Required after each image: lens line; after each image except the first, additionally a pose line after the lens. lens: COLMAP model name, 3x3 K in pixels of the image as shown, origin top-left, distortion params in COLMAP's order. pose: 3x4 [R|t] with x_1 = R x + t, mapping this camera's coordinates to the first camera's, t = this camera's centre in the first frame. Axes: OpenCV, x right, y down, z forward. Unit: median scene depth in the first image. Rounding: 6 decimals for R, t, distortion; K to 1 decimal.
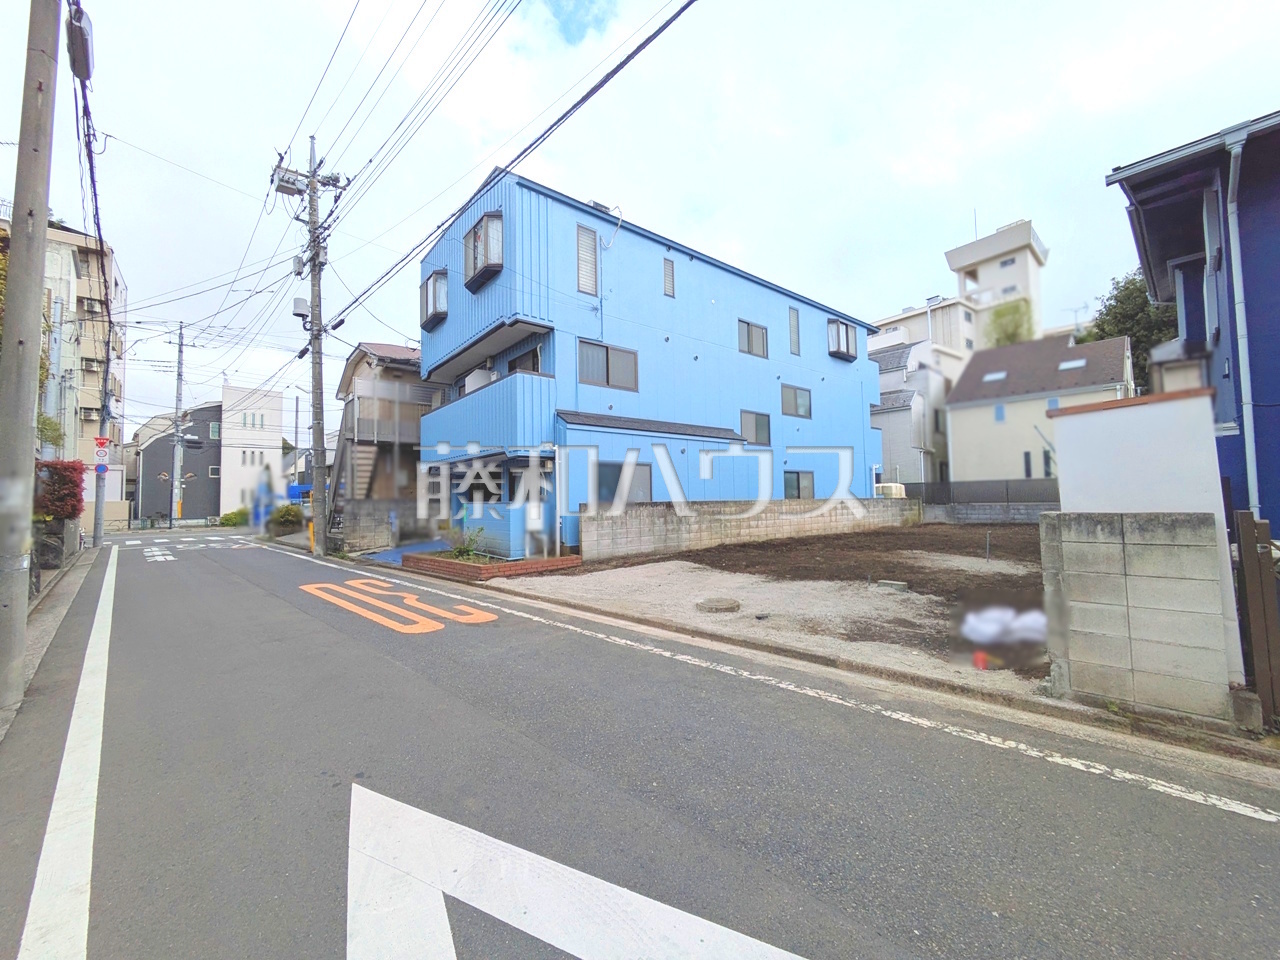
lens RADIAL K [[503.8, 0, 640.0], [0, 503.8, 480.0], [0, 0, 1]] dist [0.000500, 0.000166]
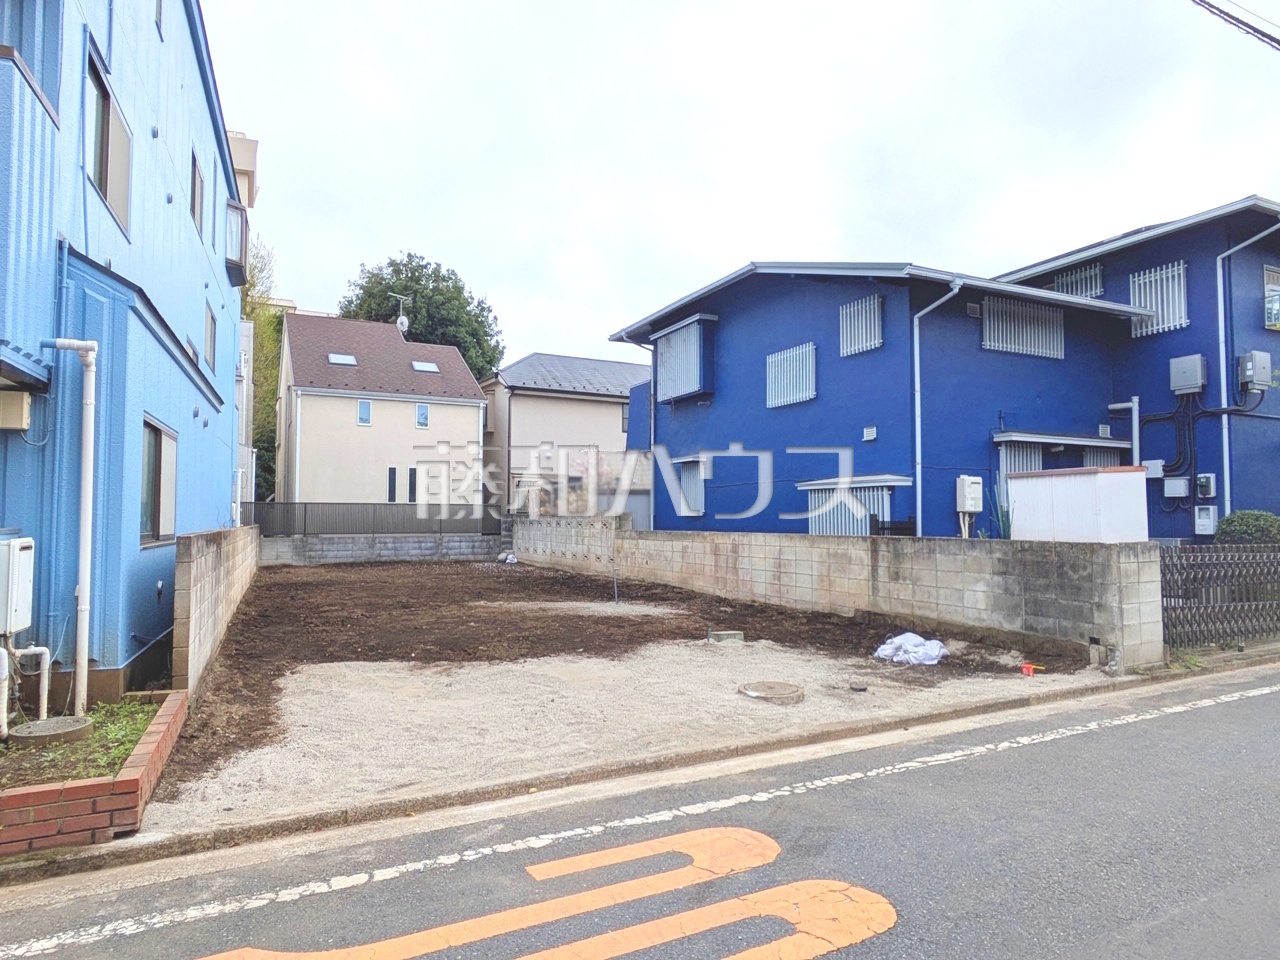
lens RADIAL K [[797.1, 0, 647.7], [0, 797.1, 485.9], [0, 0, 1]] dist [-0.001551, -0.002655]
pose [[0.279826, 0.058565, 0.958263, -0.488131], [-0.044534, 0.997855, -0.047980, 0.021211], [-0.959017, -0.029249, 0.281834, 0.478967]]
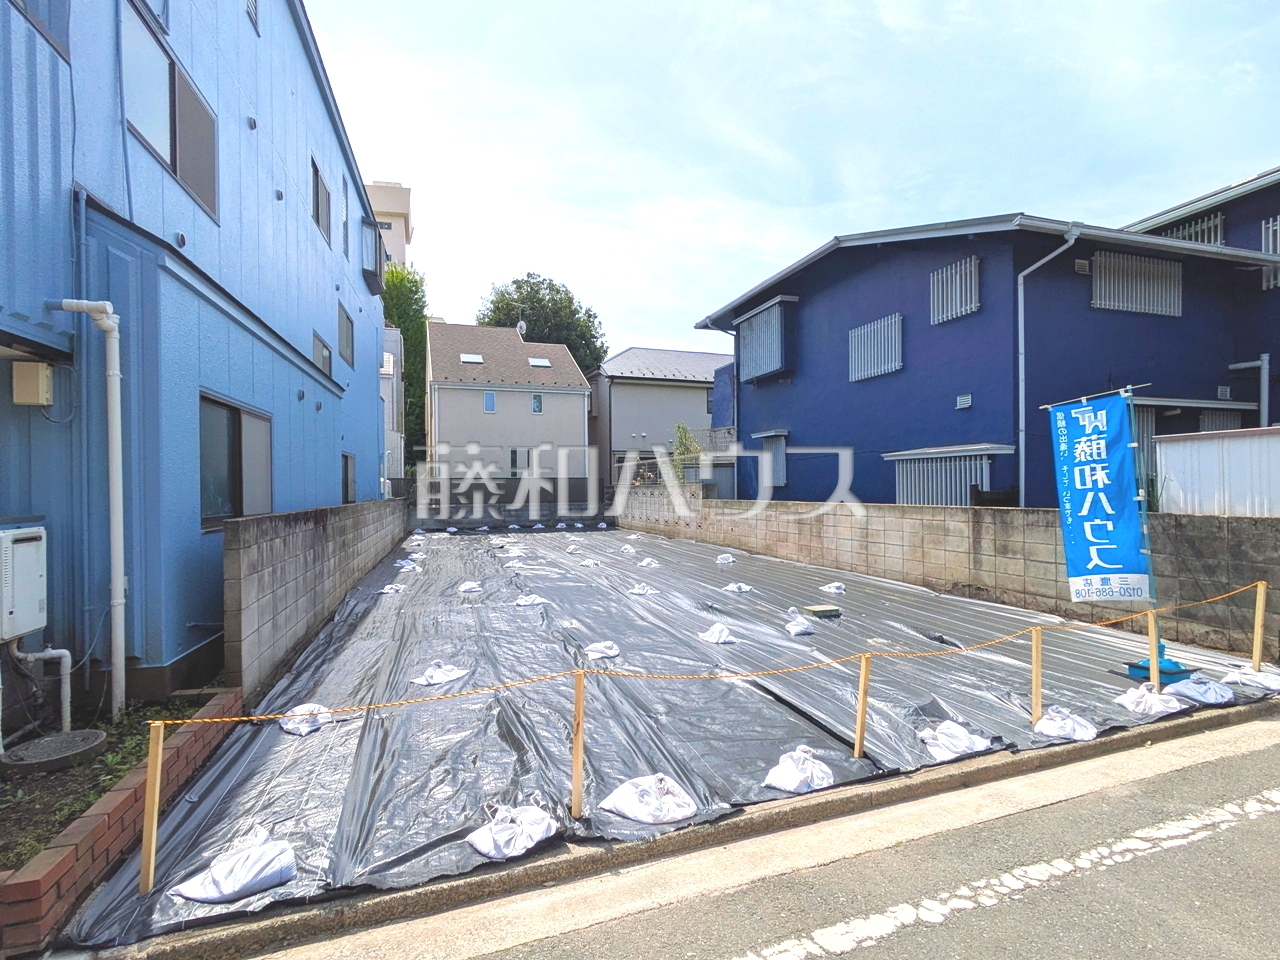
lens RADIAL K [[637.9, 0, 633.9], [0, 637.9, 493.6], [0, 0, 1]] dist [-0.001756, 0.001116]
pose [[0.416579, 0.006457, 0.909077, -0.331319], [-0.034542, 0.999365, 0.008730, 0.015329], [-0.908443, -0.035038, 0.416537, 0.535194]]
